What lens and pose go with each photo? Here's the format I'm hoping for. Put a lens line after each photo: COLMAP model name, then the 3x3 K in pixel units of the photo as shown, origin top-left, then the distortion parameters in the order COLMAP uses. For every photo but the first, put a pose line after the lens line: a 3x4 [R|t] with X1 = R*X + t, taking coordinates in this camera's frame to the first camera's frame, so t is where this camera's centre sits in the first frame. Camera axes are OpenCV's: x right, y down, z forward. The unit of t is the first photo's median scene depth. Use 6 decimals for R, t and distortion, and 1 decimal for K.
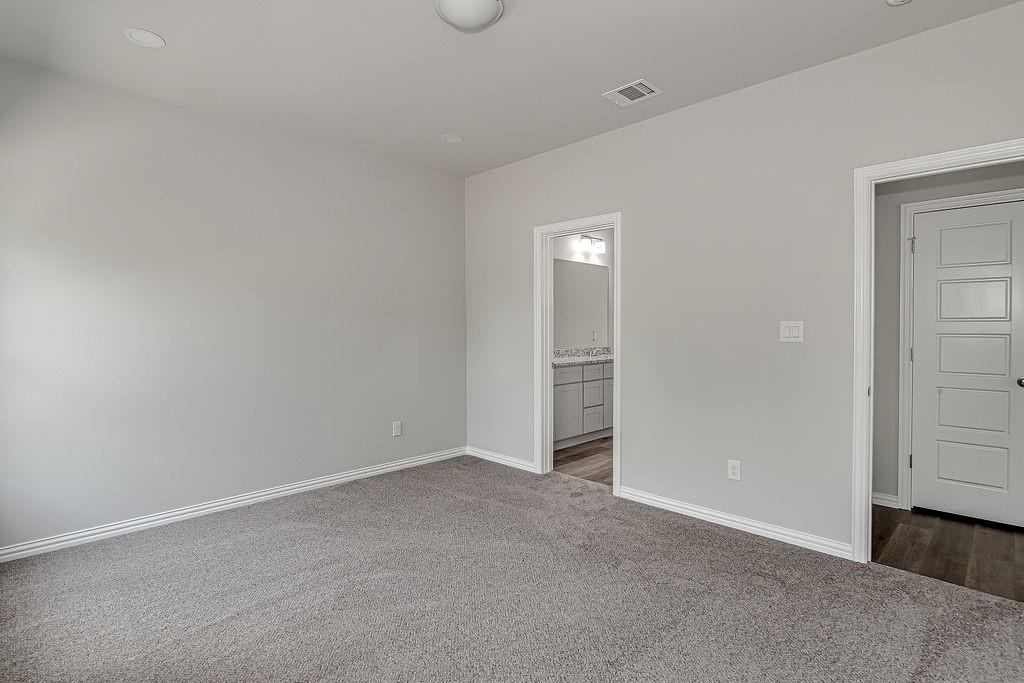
lens RADIAL K [[500.0, 0, 511.8], [0, 500.0, 338.4], [0, 0, 1]] dist [0.015901, -0.000520]
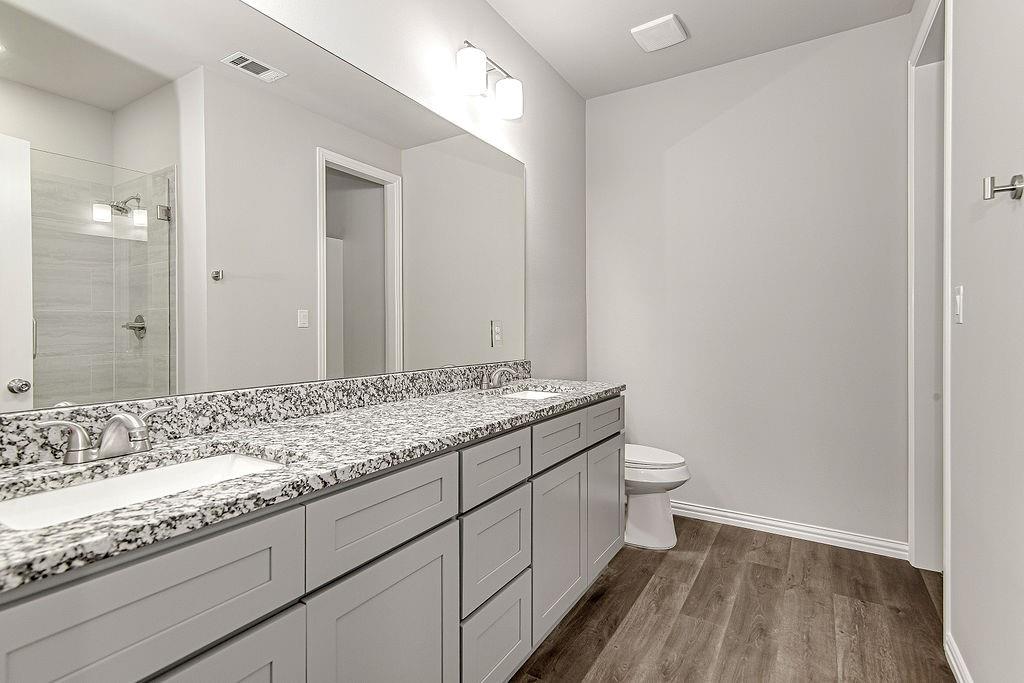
lens RADIAL K [[500.0, 0, 511.9], [0, 500.0, 337.3], [0, 0, 1]] dist [0.015901, -0.000520]
pose [[0.975021, -0.002570, 0.222100, 0.107354], [0.003472, 0.999987, -0.003669, 0.000065], [-0.222087, 0.004348, 0.975017, 0.718281]]
